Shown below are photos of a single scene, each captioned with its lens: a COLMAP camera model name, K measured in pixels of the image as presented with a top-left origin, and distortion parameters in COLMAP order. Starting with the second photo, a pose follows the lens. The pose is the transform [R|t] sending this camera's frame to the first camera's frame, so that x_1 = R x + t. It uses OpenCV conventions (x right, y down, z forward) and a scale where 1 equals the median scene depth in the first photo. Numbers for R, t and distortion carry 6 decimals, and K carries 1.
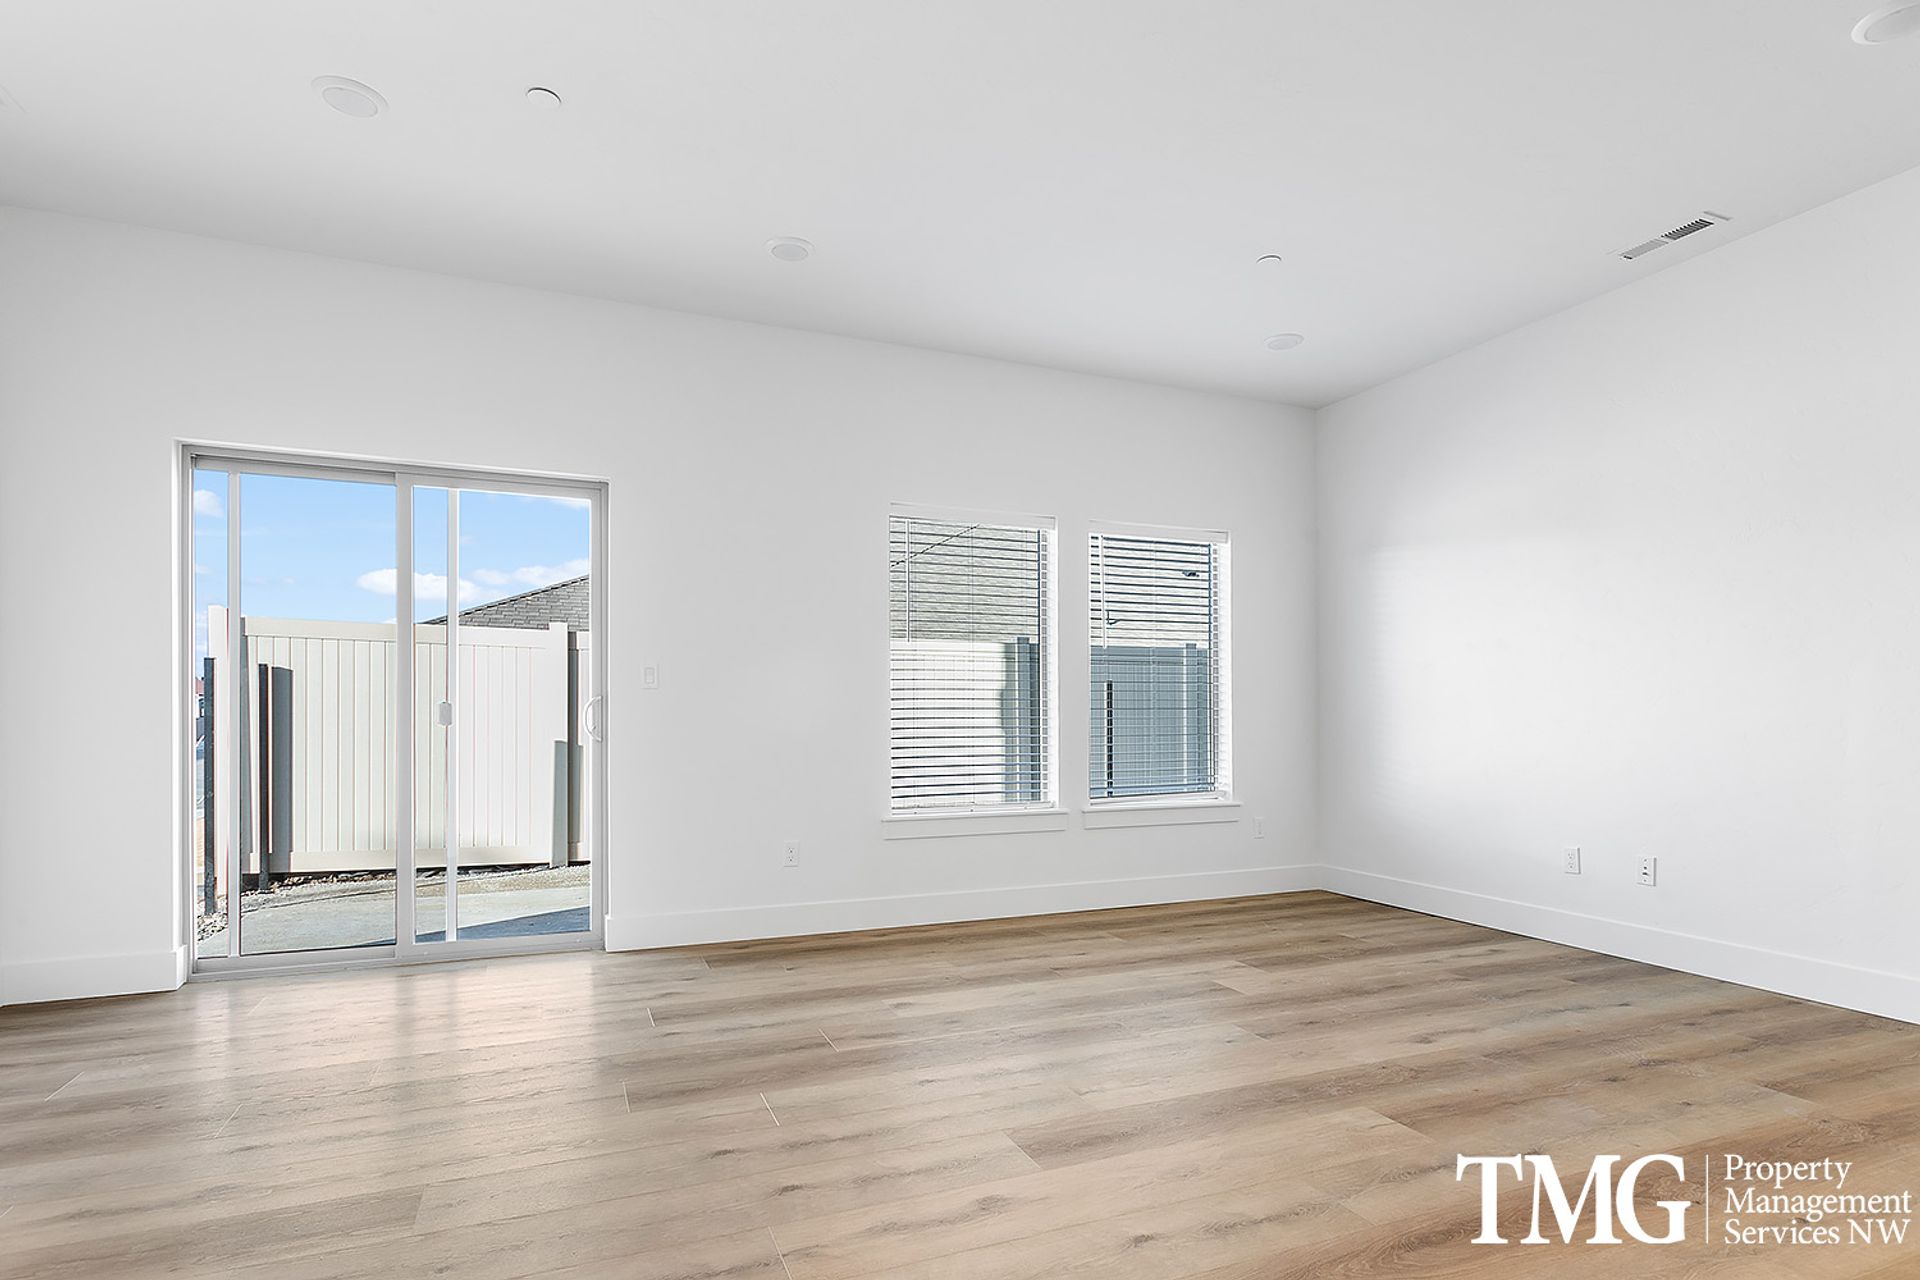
lens RADIAL K [[981.5, 0, 967.0], [0, 981.5, 729.4], [0, 0, 1]] dist [0.005894, -0.000087]
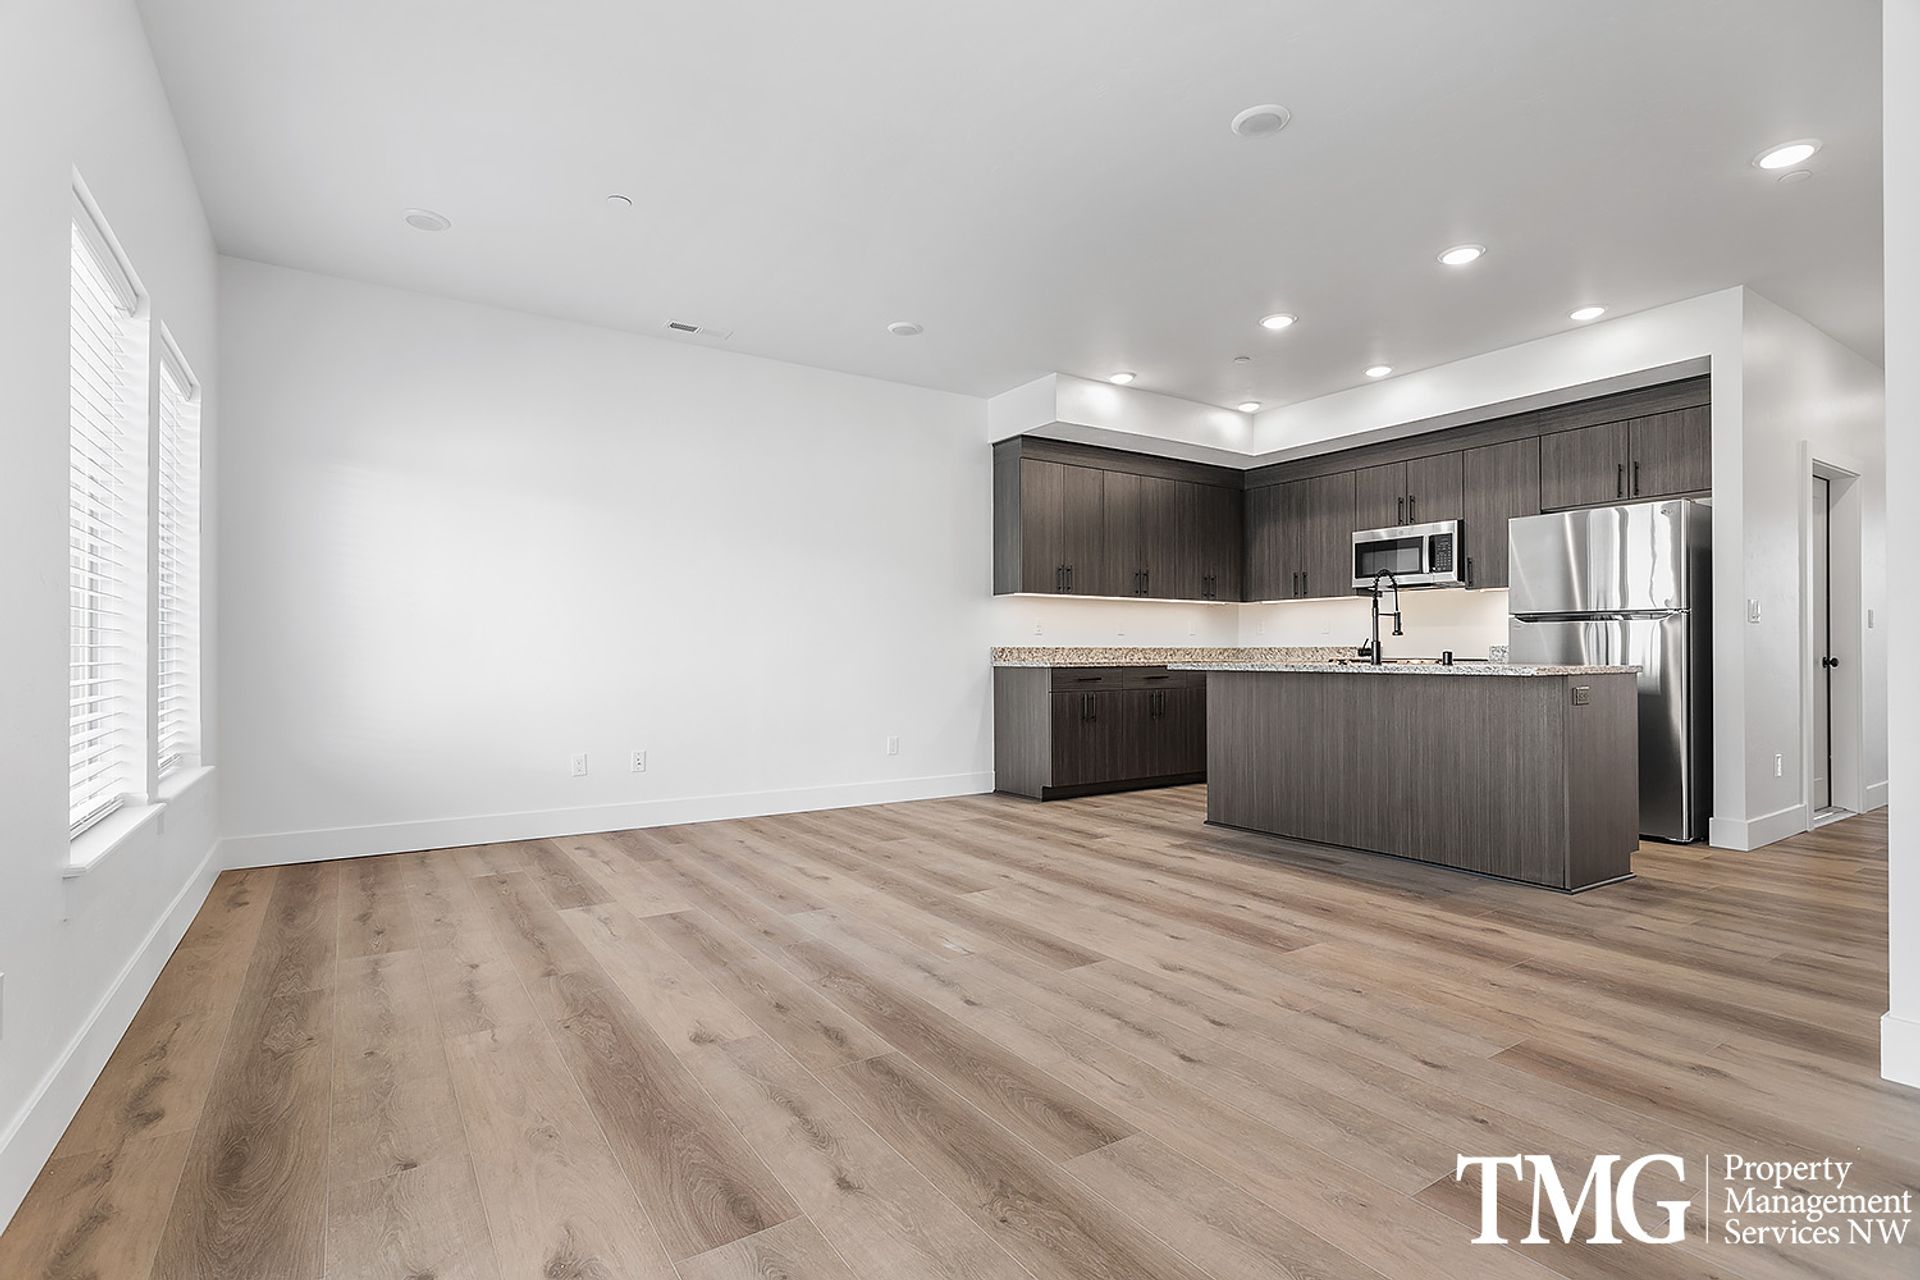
lens RADIAL K [[925.4, 0, 951.2], [0, 925.4, 646.6], [0, 0, 1]] dist [0.004189, 0.000112]
pose [[-0.184780, 0.009402, 0.982735, -0.669993], [0.012567, 0.999895, -0.007204, -0.002612], [-0.982700, 0.011019, -0.184878, 0.810667]]
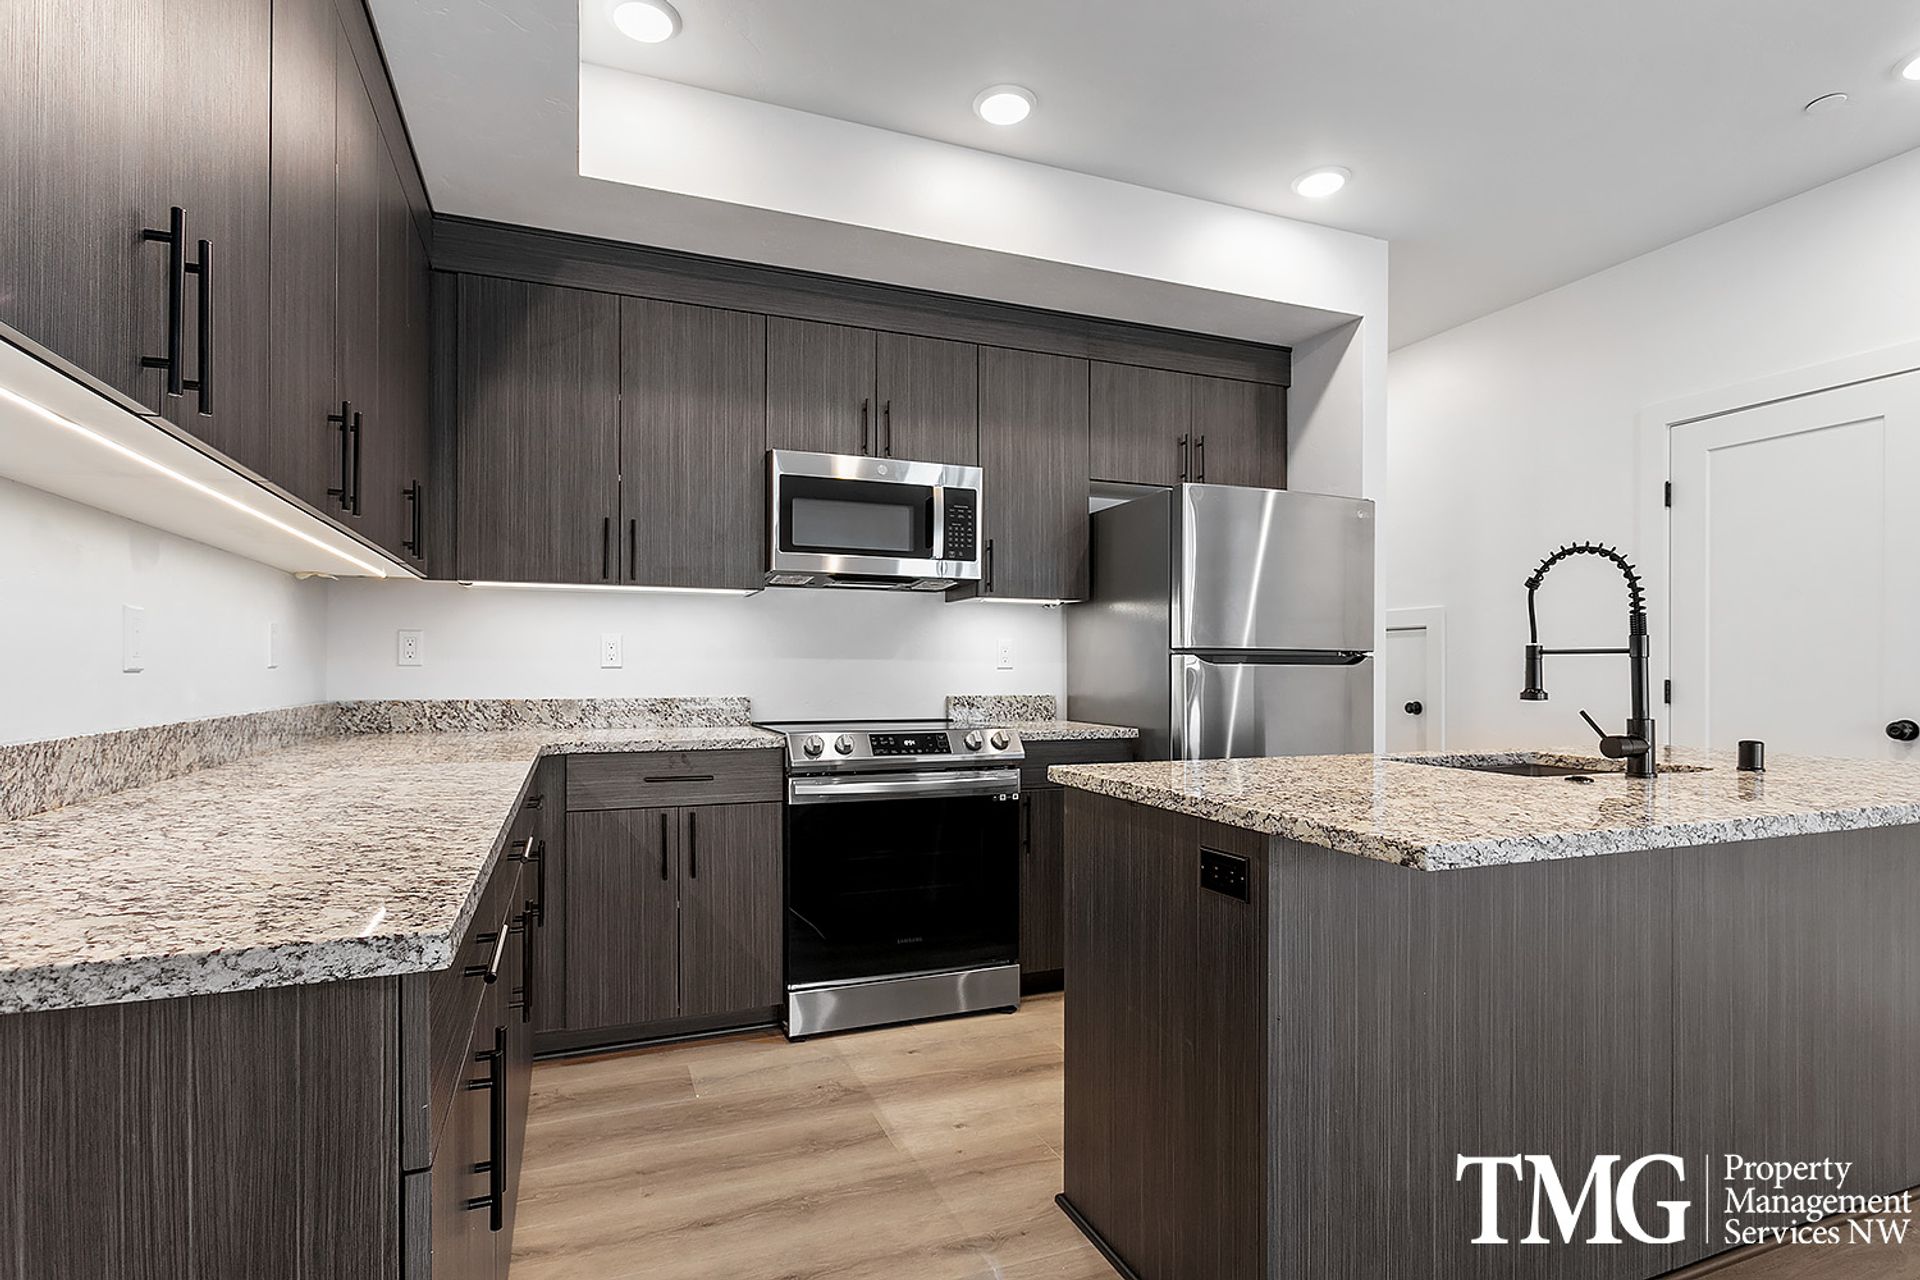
lens RADIAL K [[925.4, 0, 934.8], [0, 925.4, 671.7], [0, 0, 1]] dist [0.004189, 0.000112]
pose [[-0.999775, -0.000728, 0.021197, 0.690397], [-0.000474, 0.999928, 0.011987, -0.038295], [-0.021204, 0.011975, -0.999703, 0.546121]]
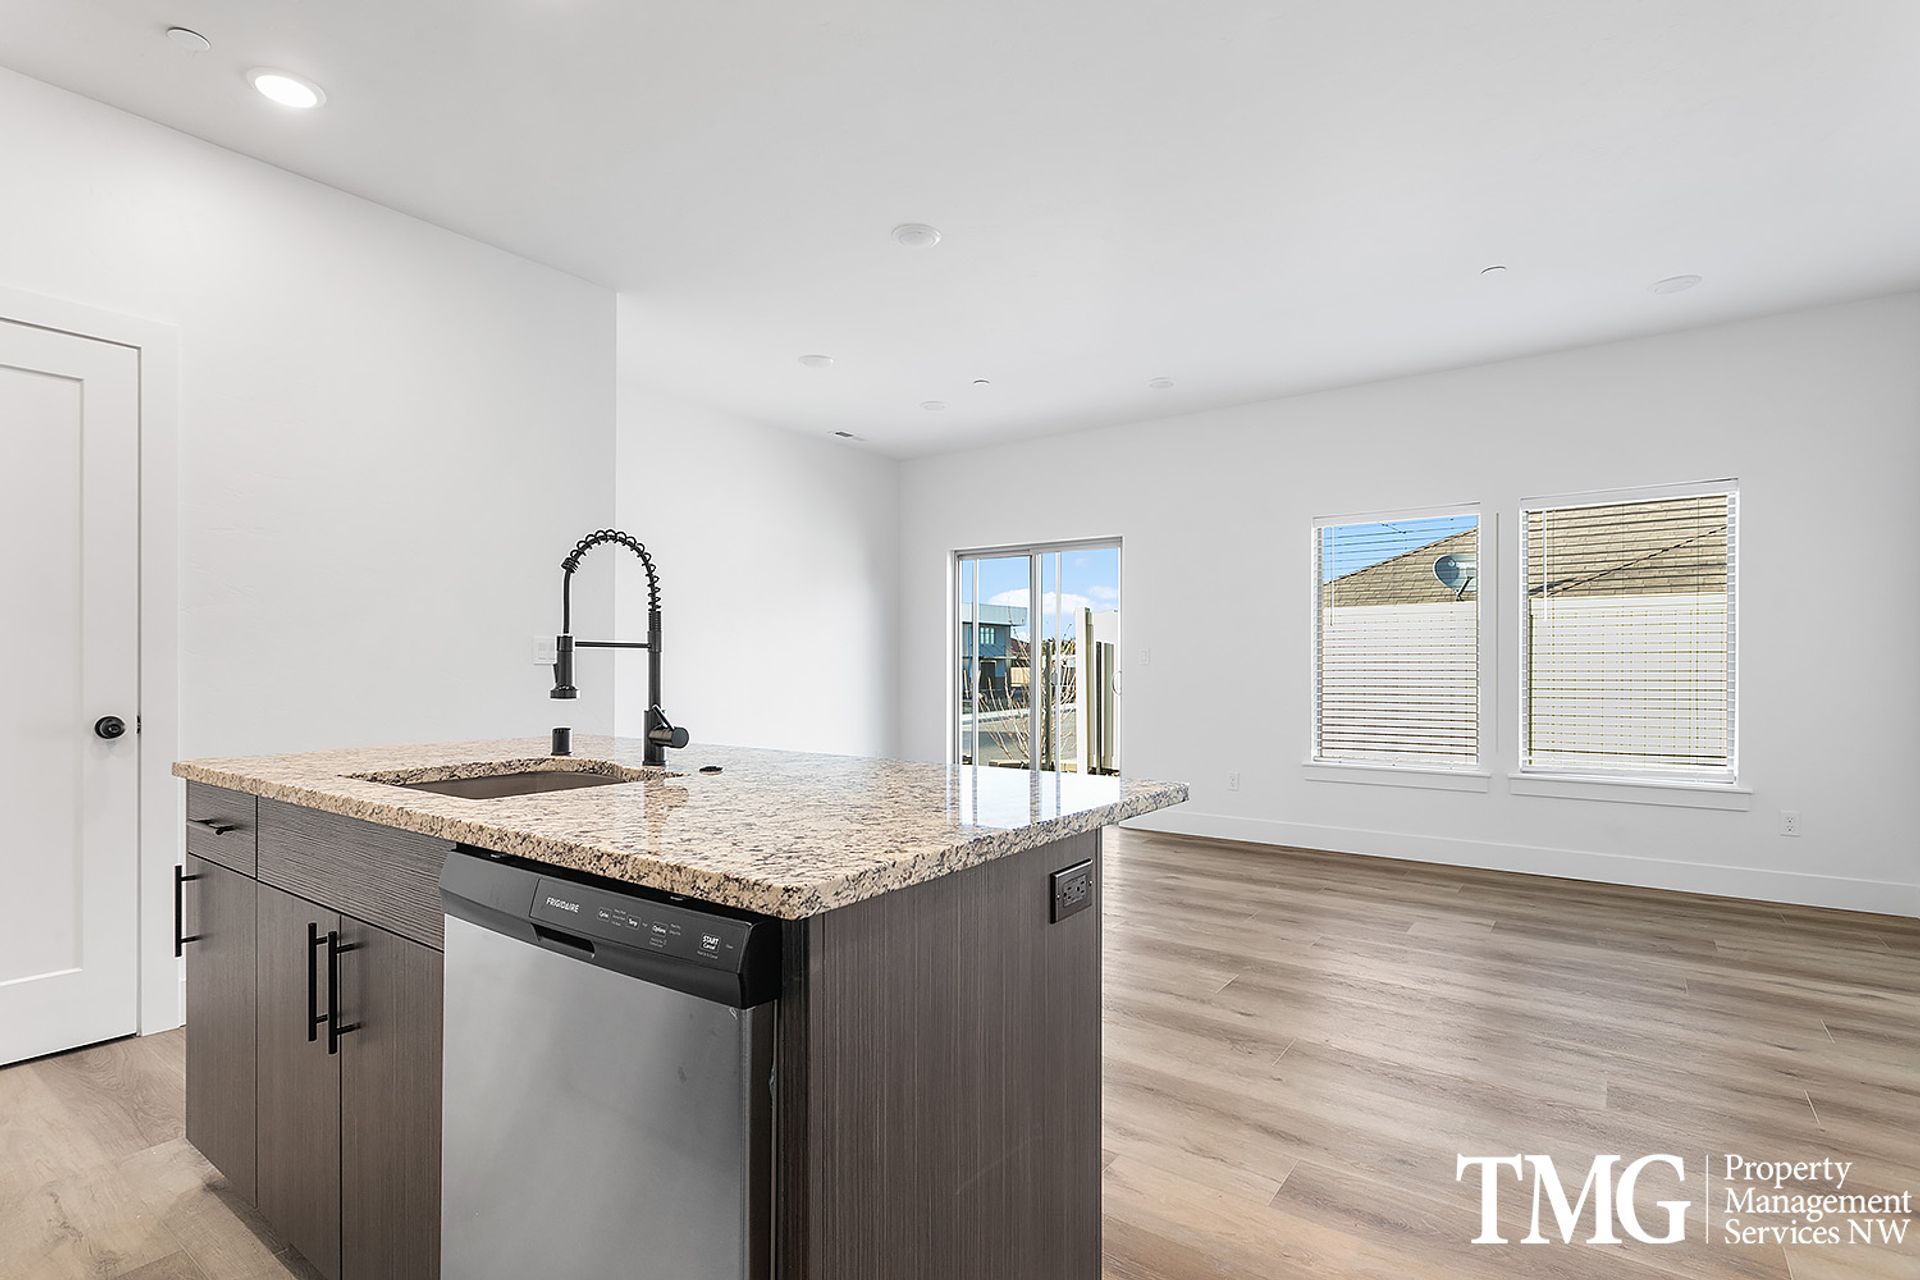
lens RADIAL K [[925.4, 0, 952.2], [0, 925.4, 648.2], [0, 0, 1]] dist [0.004189, 0.000112]
pose [[0.517340, -0.012004, -0.855696, 0.847478], [-0.011623, 0.999711, -0.021051, -0.033933], [0.855701, 0.020836, 0.517051, -0.032452]]
